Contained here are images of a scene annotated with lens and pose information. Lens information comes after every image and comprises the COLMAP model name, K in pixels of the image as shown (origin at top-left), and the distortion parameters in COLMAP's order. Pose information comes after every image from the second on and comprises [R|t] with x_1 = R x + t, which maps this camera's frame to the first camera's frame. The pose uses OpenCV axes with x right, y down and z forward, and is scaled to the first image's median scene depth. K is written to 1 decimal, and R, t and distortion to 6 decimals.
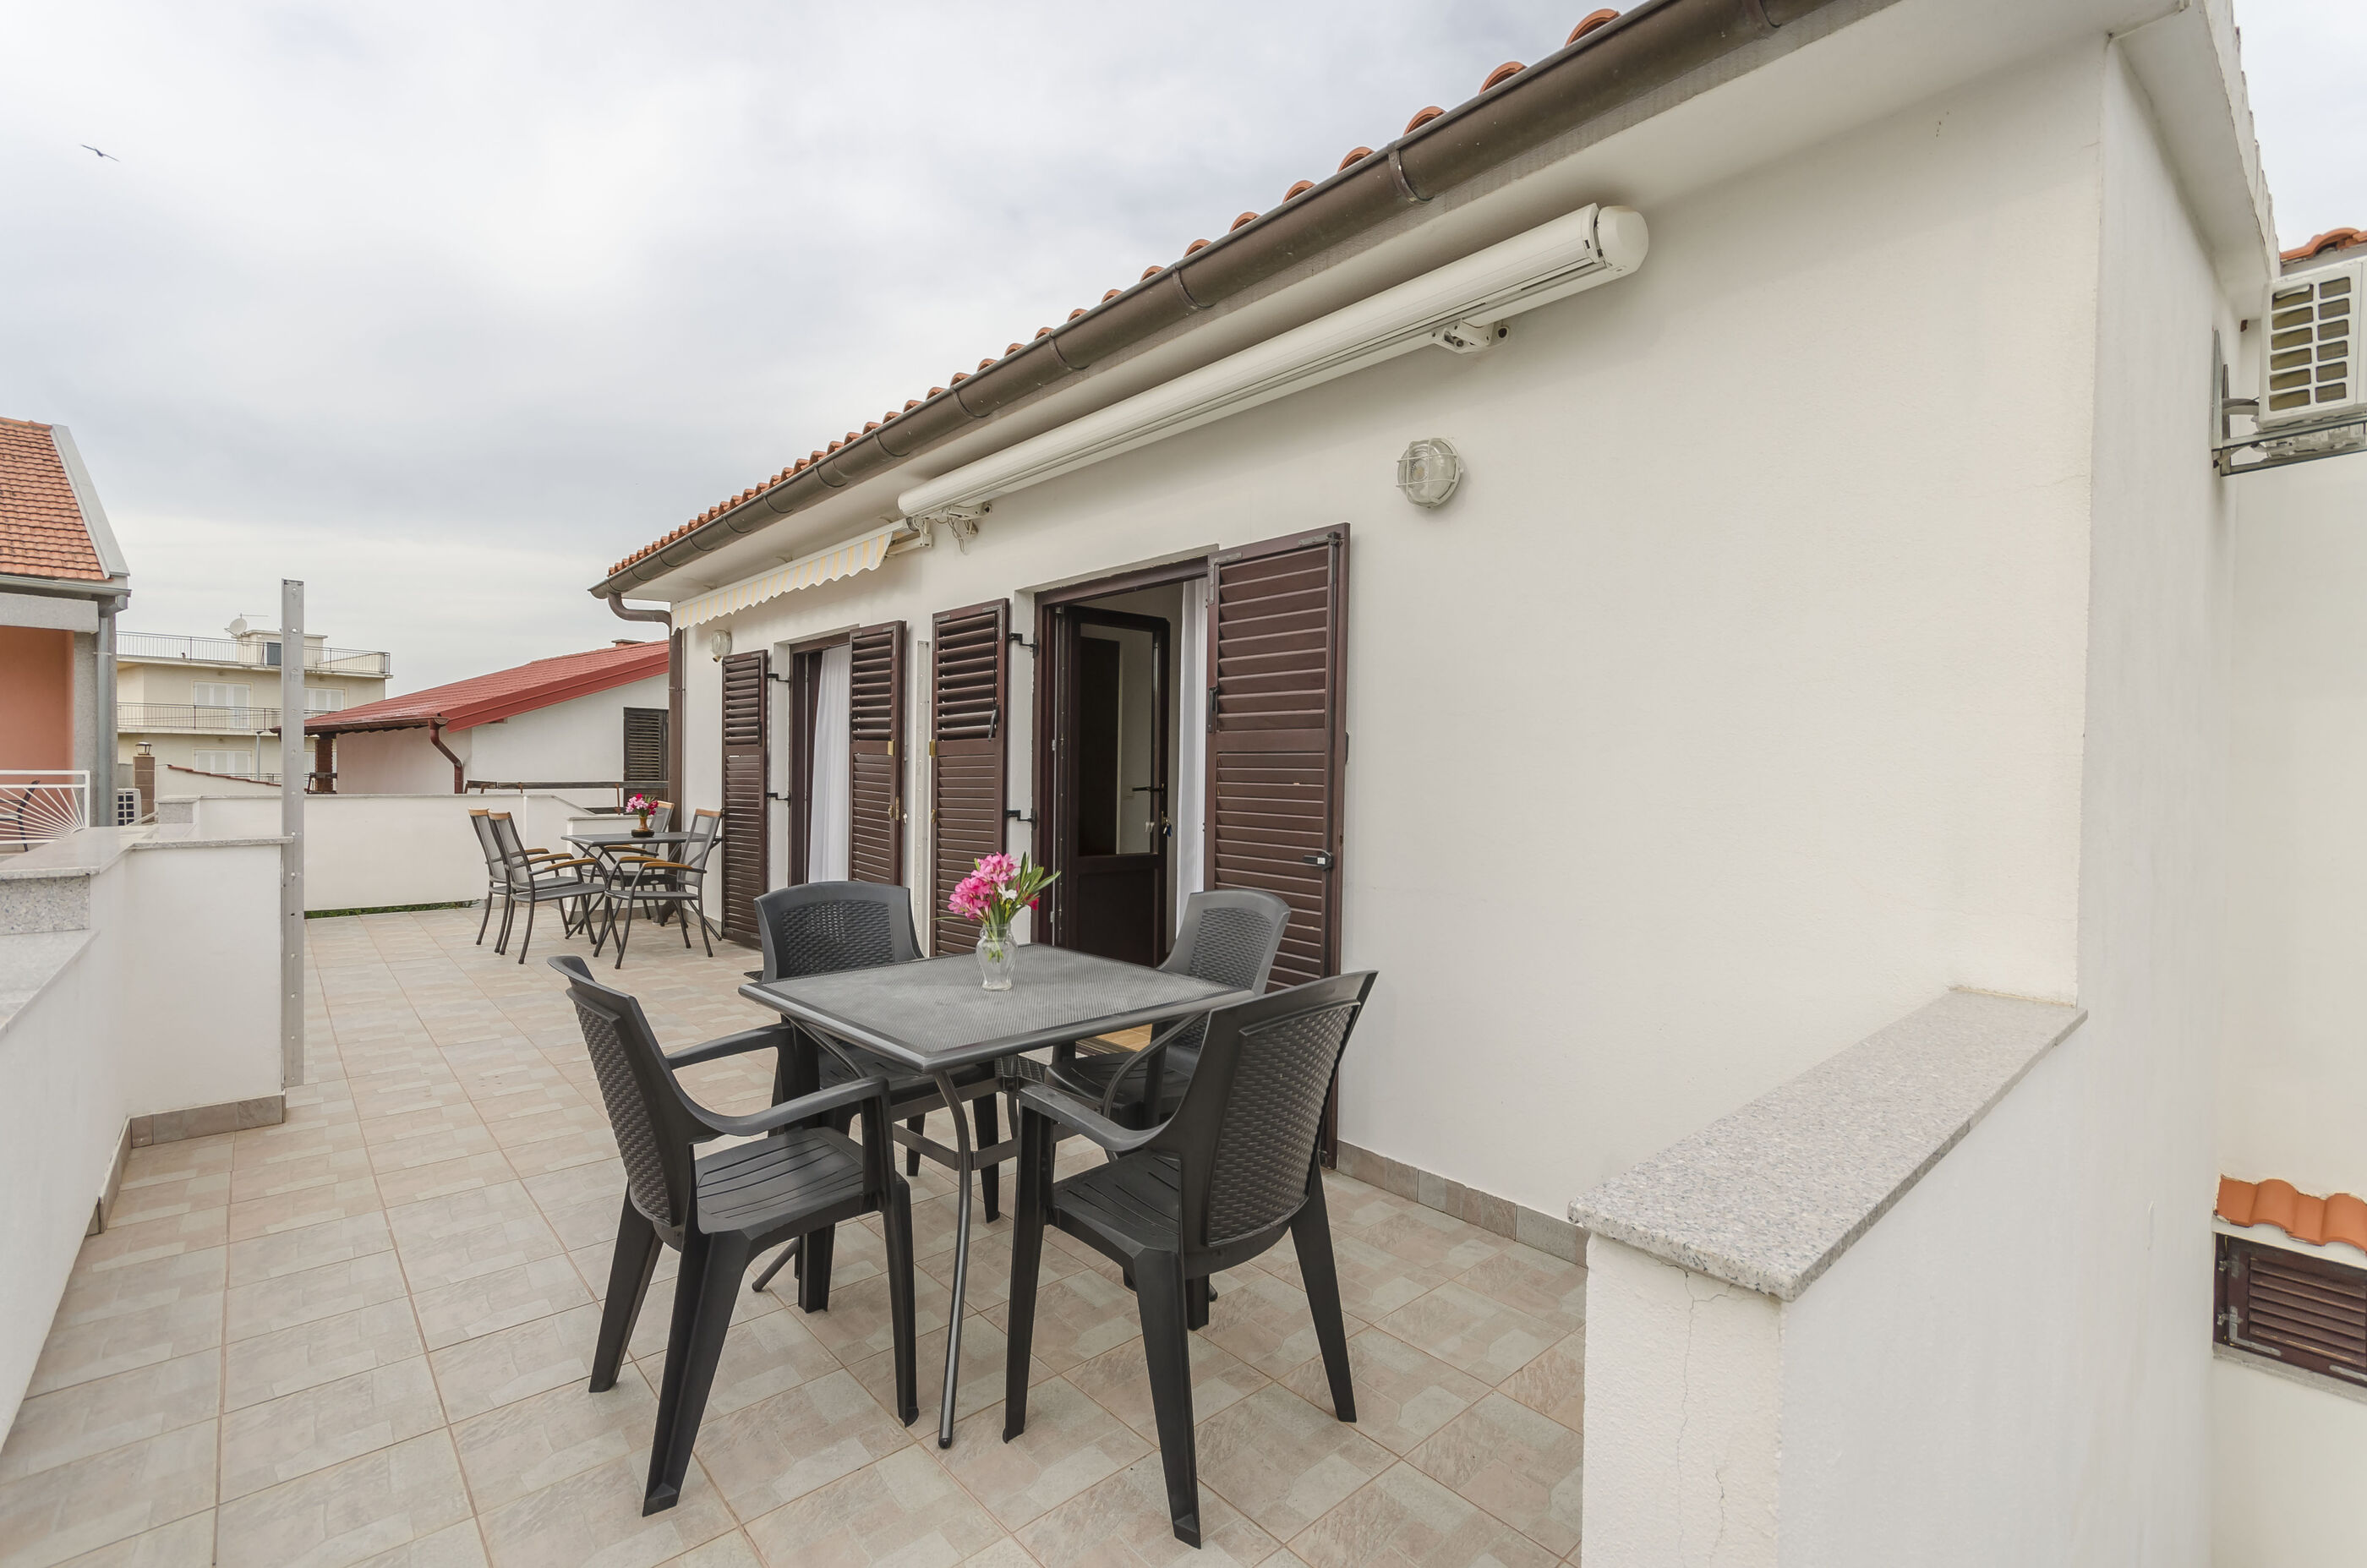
lens RADIAL K [[1033.9, 0, 1195.5], [0, 1033.9, 787.0], [0, 0, 1]] dist [0.011739, 0.000668]
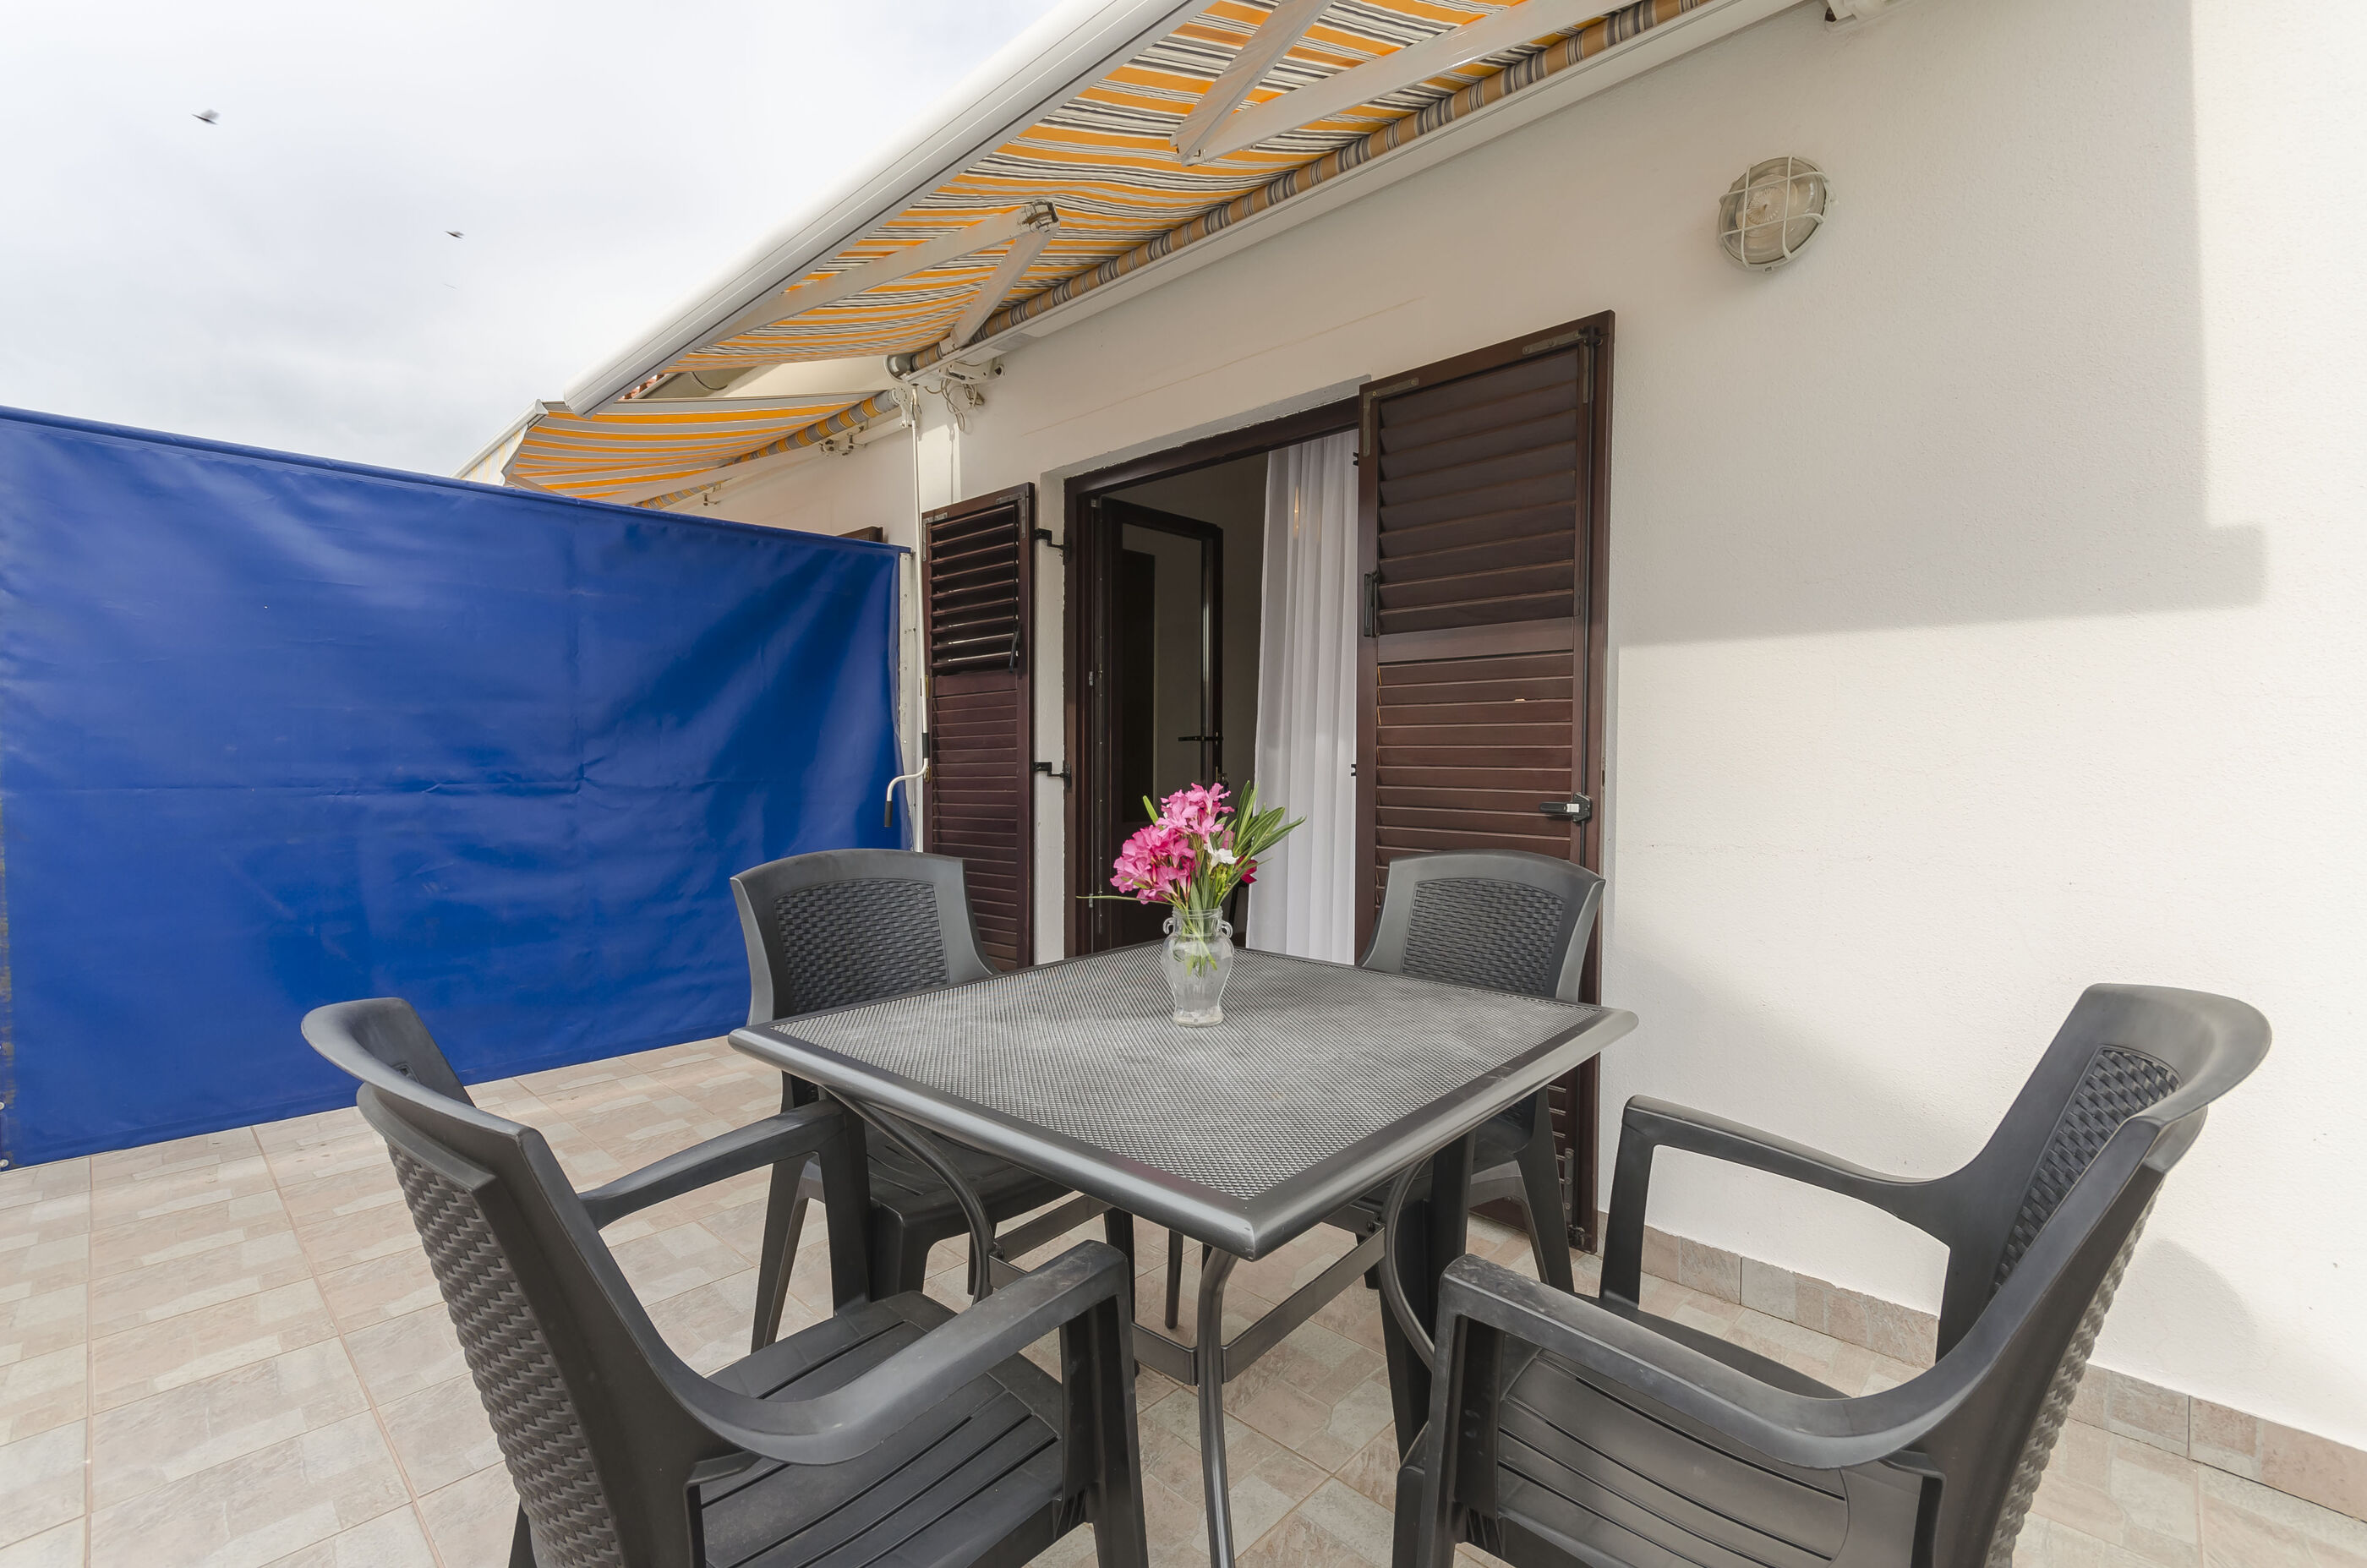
lens RADIAL K [[1033.9, 0, 1197.8], [0, 1033.9, 787.3], [0, 0, 1]] dist [0.011739, 0.000668]
pose [[0.996518, -0.012766, 0.082389, -0.125879], [0.011440, 0.999798, 0.016543, 0.029680], [-0.082584, -0.015542, 0.996463, 0.230520]]
